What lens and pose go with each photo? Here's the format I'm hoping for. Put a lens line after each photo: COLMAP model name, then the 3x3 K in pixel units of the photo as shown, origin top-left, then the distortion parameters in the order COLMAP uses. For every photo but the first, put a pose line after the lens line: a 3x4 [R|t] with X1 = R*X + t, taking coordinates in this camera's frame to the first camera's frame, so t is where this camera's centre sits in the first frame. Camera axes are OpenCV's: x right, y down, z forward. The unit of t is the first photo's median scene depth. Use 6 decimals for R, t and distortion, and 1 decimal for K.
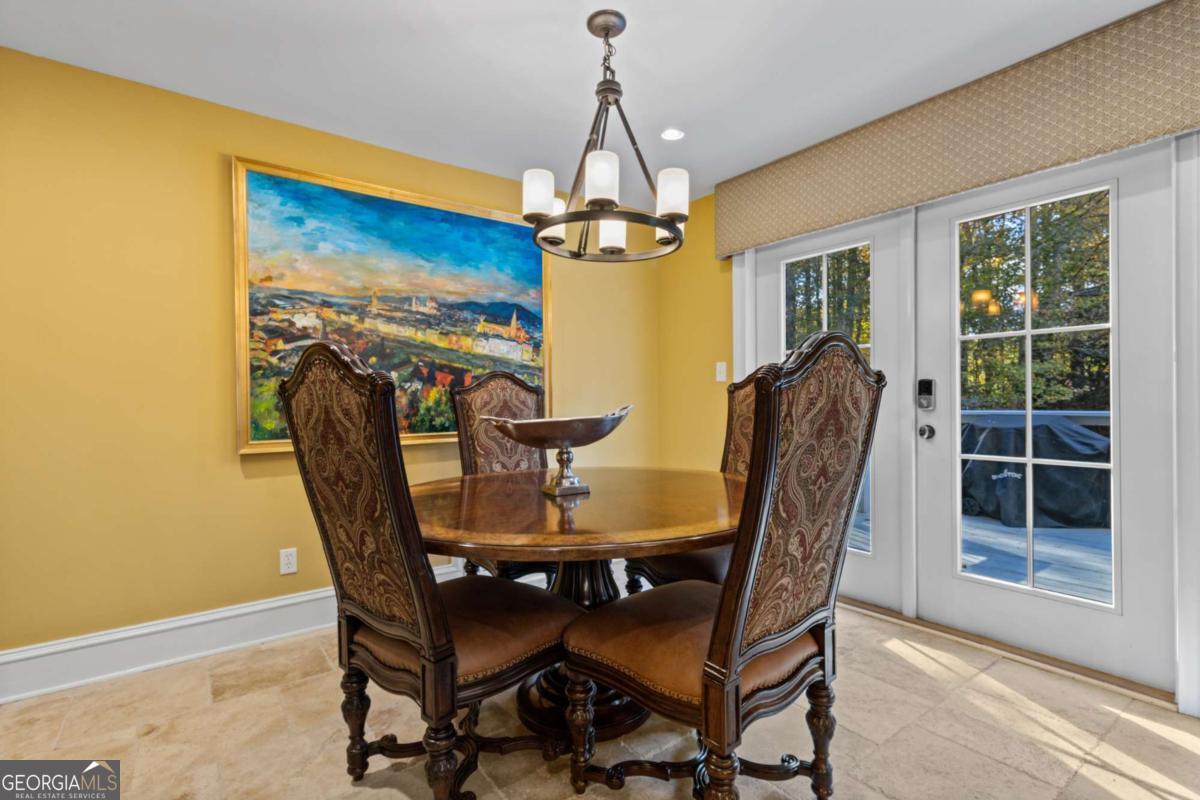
lens RADIAL K [[563.8, 0, 604.5], [0, 563.8, 390.7], [0, 0, 1]] dist [0.001582, 0.000637]
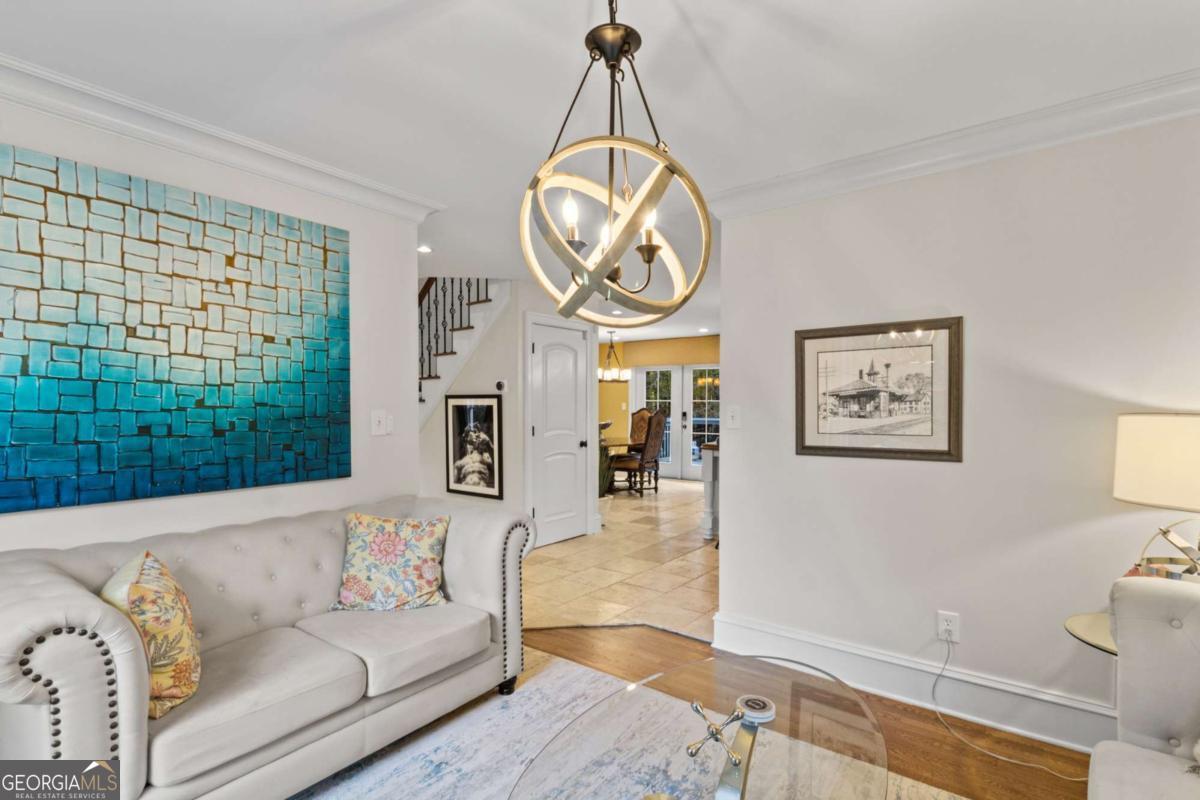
lens RADIAL K [[571.9, 0, 606.2], [0, 571.9, 409.4], [0, 0, 1]] dist [0.000991, 0.000119]
pose [[0.962342, -0.003641, 0.271816, -0.872370], [-0.000331, 0.999894, 0.014566, -0.087576], [-0.271840, -0.014107, 0.962239, -2.303216]]
